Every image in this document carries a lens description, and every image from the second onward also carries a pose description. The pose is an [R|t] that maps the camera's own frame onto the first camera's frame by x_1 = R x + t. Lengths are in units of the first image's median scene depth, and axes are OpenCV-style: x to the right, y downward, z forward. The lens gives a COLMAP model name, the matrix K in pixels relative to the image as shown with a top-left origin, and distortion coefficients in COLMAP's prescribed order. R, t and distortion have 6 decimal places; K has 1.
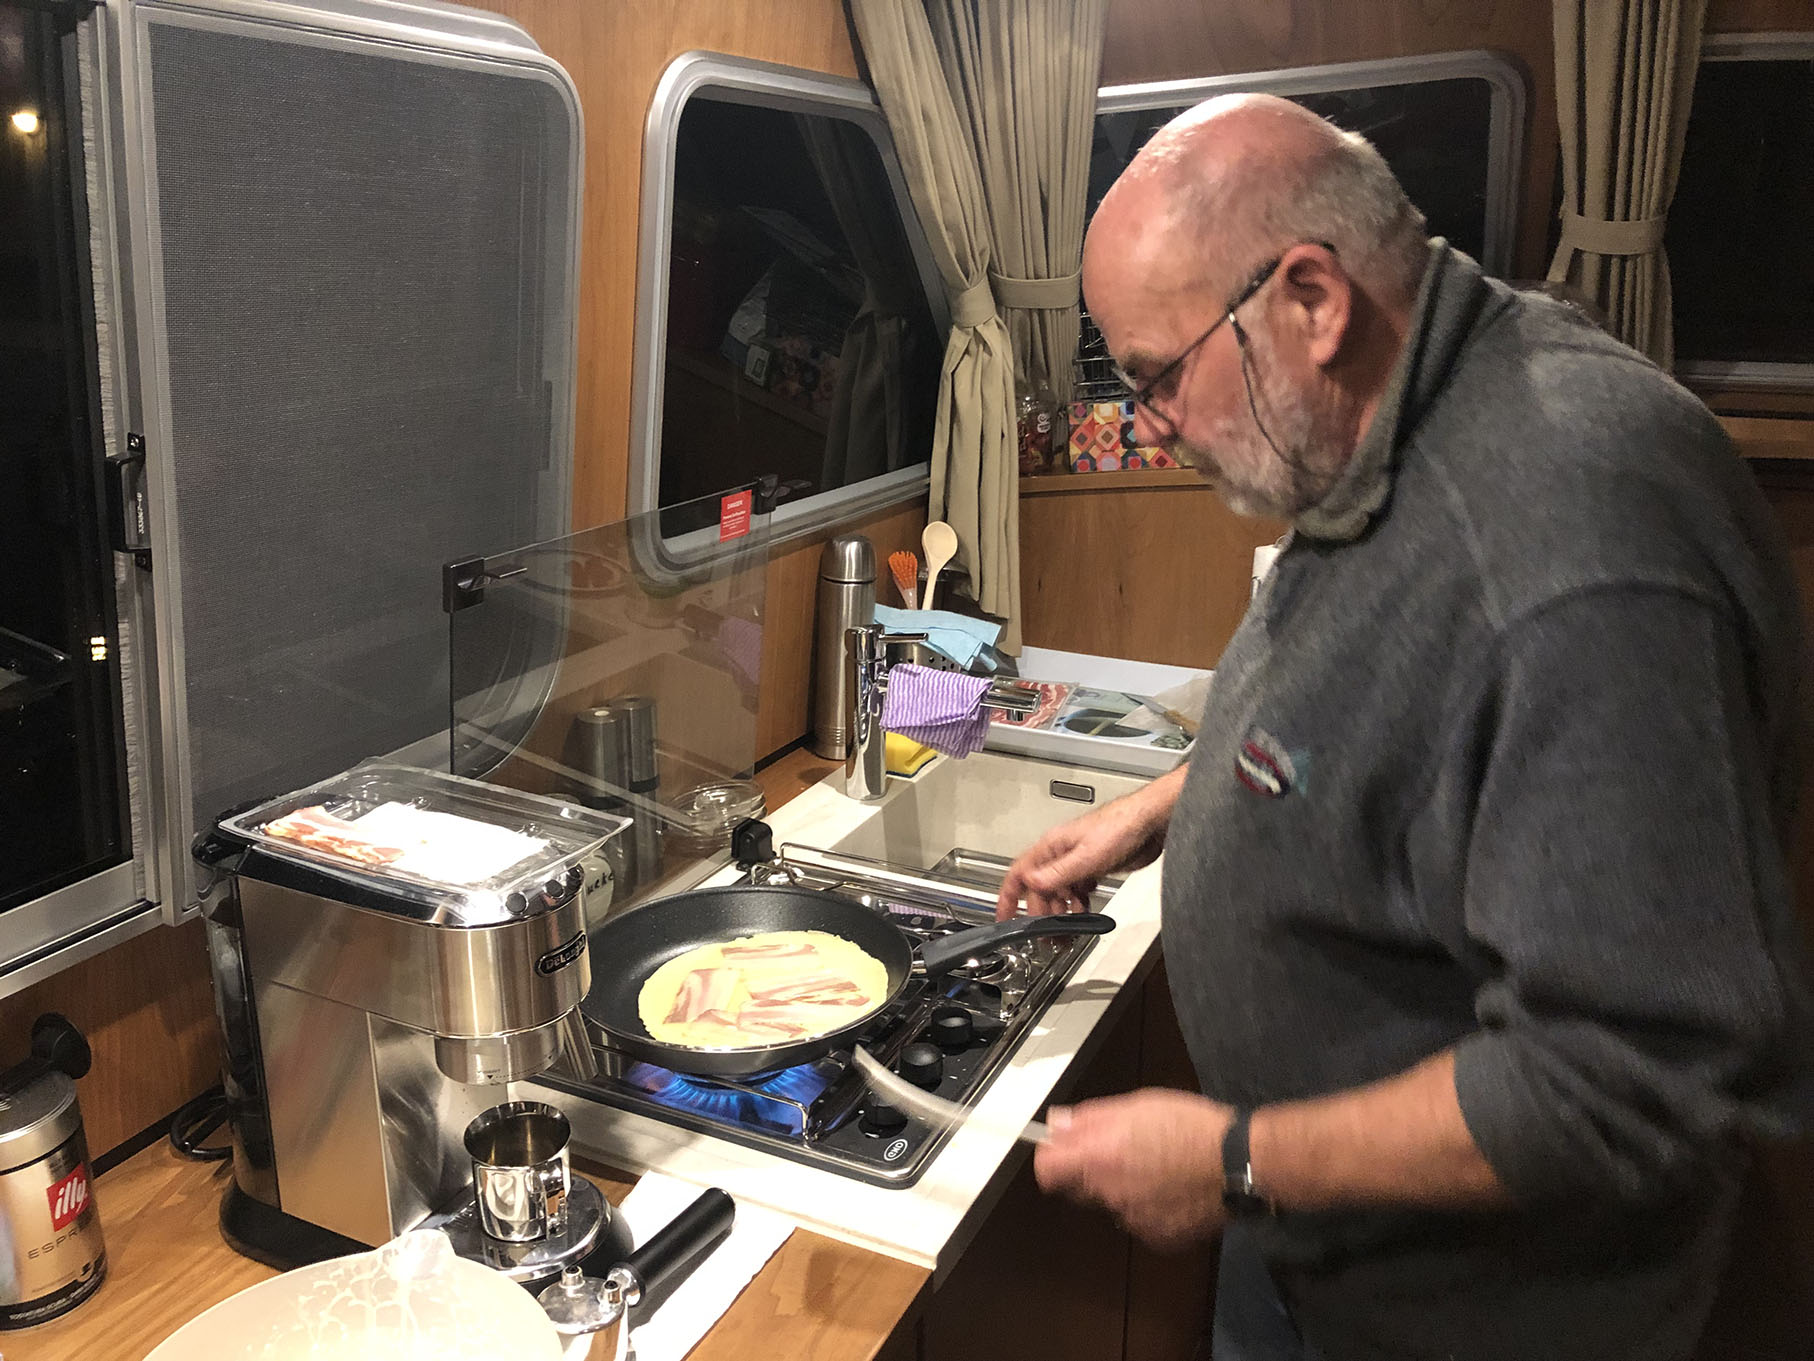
lens RADIAL K [[1455.2, 0, 906.6], [0, 1455.2, 719.1], [0, 0, 1]] dist [0.229007, -0.177313]
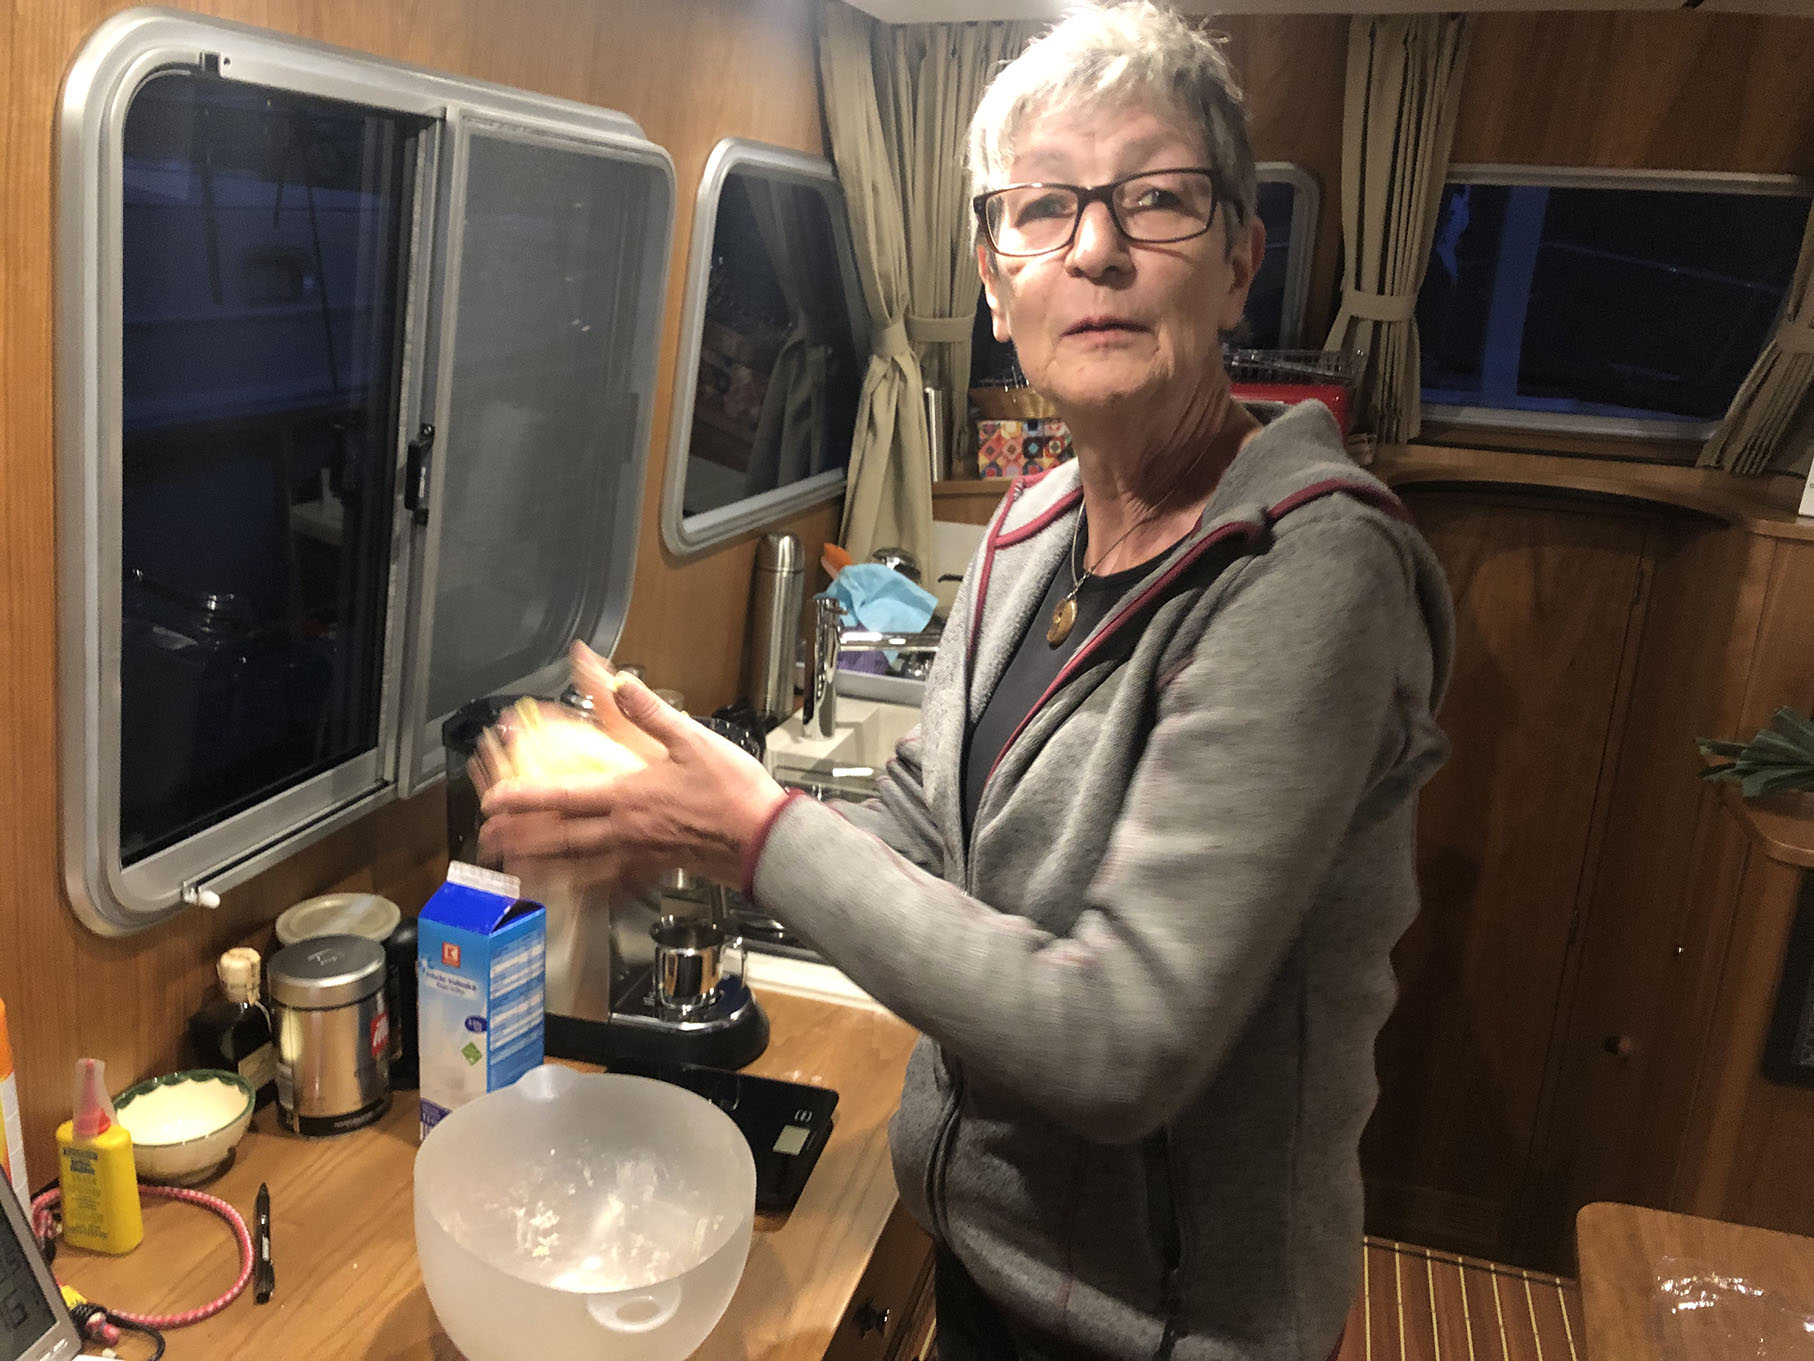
lens RADIAL K [[1455.2, 0, 906.6], [0, 1455.2, 719.1], [0, 0, 1]] dist [0.229007, -0.177313]
pose [[0.987025, -0.005620, 0.160471, -0.151530], [0.007857, 0.999881, -0.013308, 0.051507], [-0.160377, 0.014396, 0.986951, -0.204022]]
